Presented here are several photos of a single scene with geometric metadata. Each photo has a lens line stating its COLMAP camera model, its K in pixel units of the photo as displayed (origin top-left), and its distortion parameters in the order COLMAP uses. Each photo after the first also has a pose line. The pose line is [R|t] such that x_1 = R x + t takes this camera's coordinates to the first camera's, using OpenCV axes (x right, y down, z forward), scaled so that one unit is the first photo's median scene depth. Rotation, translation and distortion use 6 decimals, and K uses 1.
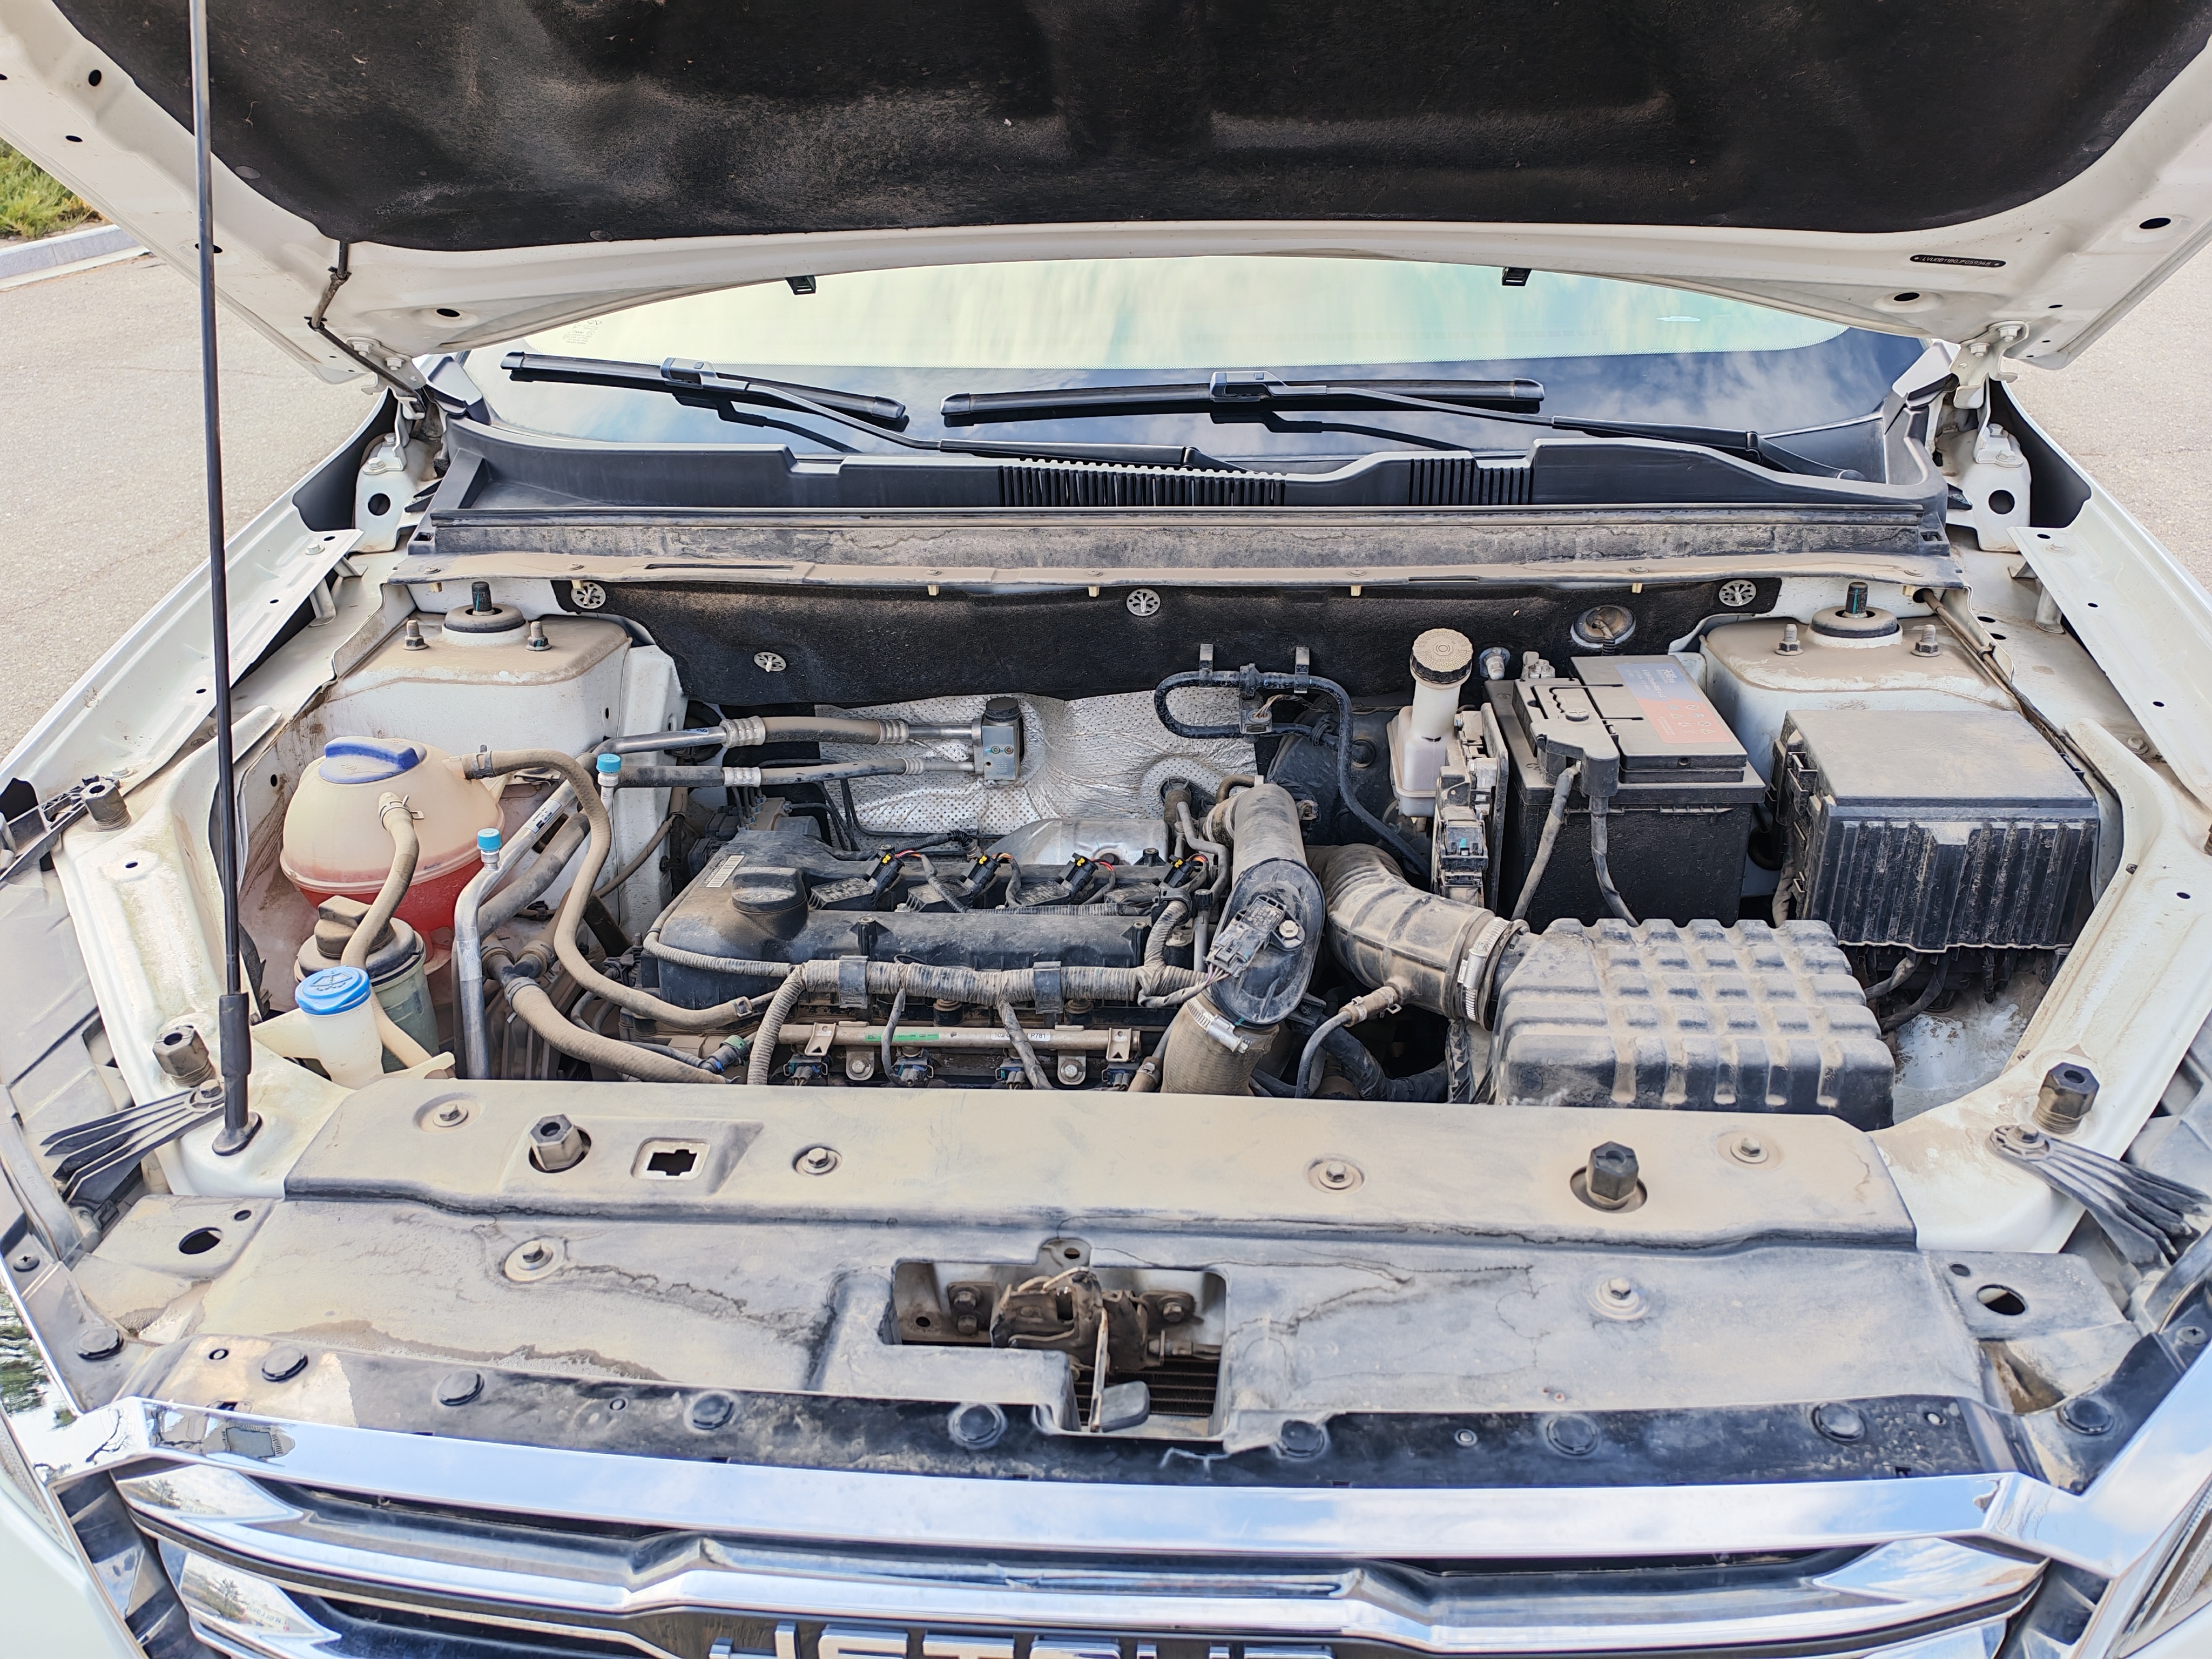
lens RADIAL K [[1745.8, 0, 1109.9], [0, 1745.8, 889.9], [0, 0, 1]] dist [0.111810, -0.190517]
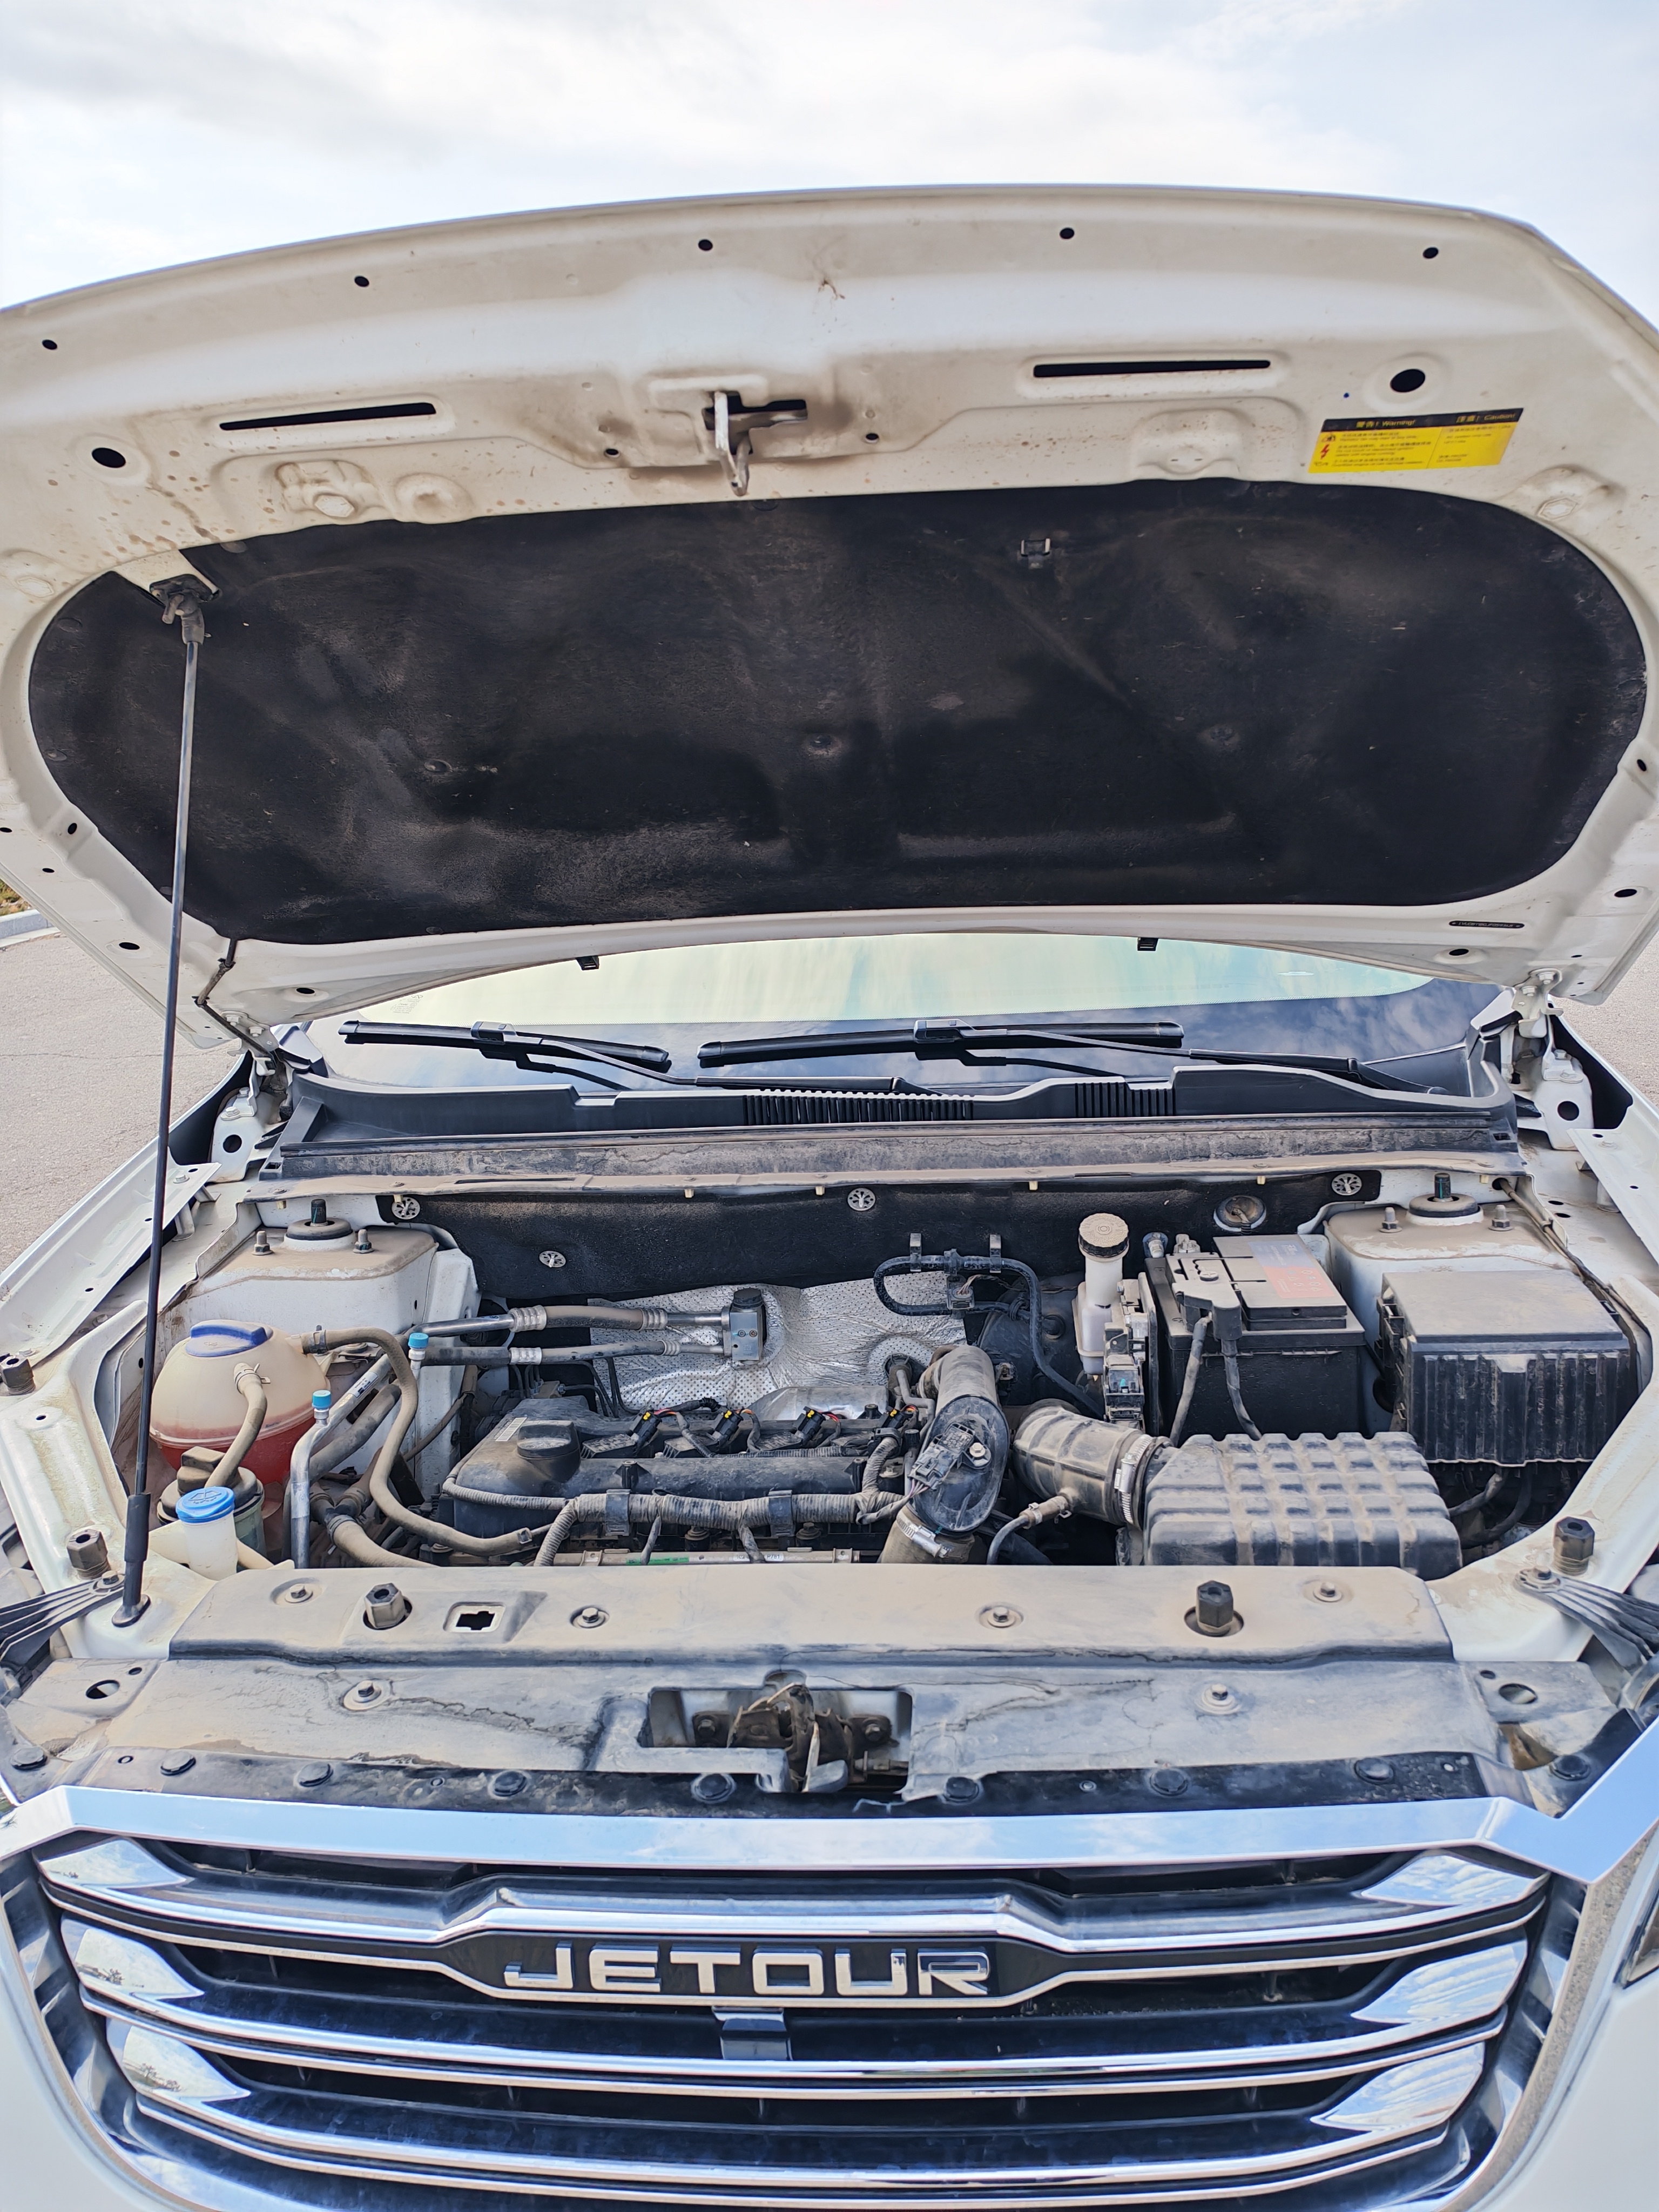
lens RADIAL K [[1767.4, 0, 831.3], [0, 1767.4, 1076.3], [0, 0, 1]] dist [0.088030, -0.102123]
pose [[0.999569, -0.020978, -0.020557, 0.029363], [0.014875, 0.965073, -0.261559, 0.085429], [0.025326, 0.261140, 0.964969, -0.239678]]
